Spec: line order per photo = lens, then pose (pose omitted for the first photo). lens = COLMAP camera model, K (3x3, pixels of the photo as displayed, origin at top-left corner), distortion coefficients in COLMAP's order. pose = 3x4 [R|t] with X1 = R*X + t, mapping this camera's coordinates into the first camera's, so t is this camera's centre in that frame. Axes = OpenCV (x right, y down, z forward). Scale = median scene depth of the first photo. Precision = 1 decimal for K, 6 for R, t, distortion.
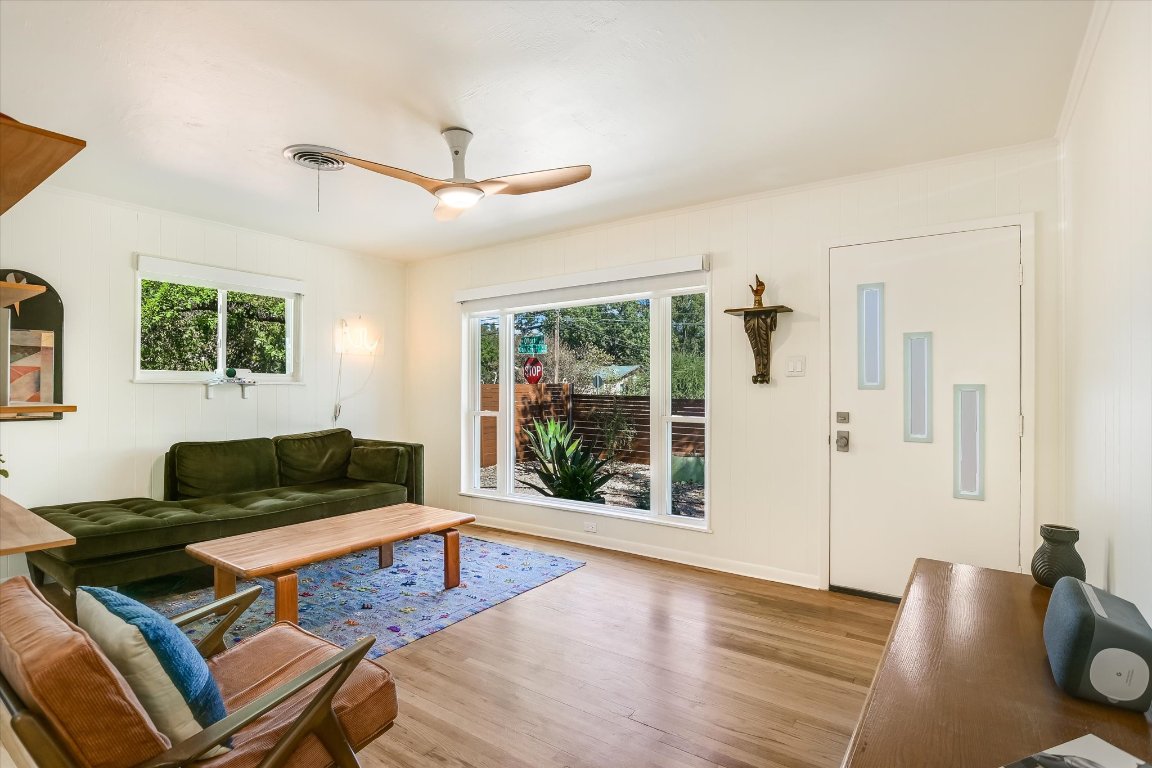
lens RADIAL K [[583.7, 0, 573.8], [0, 583.7, 385.4], [0, 0, 1]] dist [-0.007124, -0.000822]
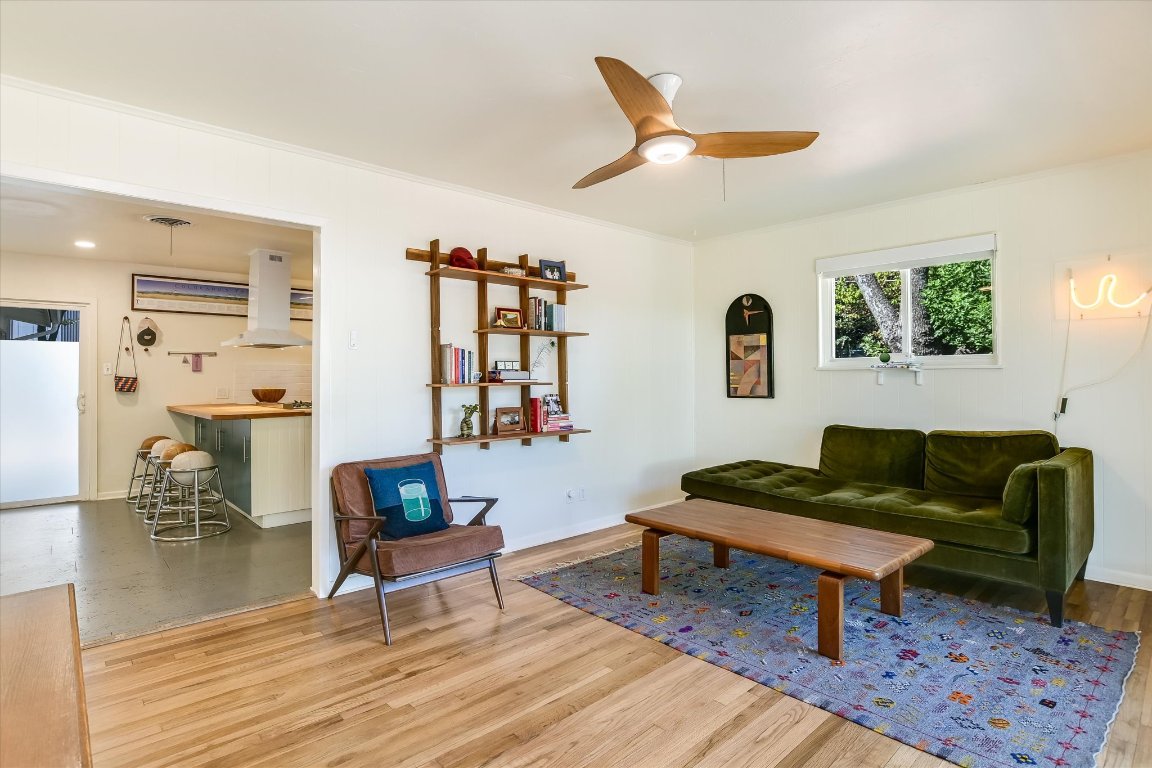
lens RADIAL K [[583.7, 0, 570.0], [0, 583.7, 379.6], [0, 0, 1]] dist [-0.007124, -0.000822]
pose [[-0.204969, 0.007523, -0.978740, 0.612477], [0.009949, 0.999935, 0.005602, 0.003498], [0.978718, -0.008589, -0.205031, 0.944718]]
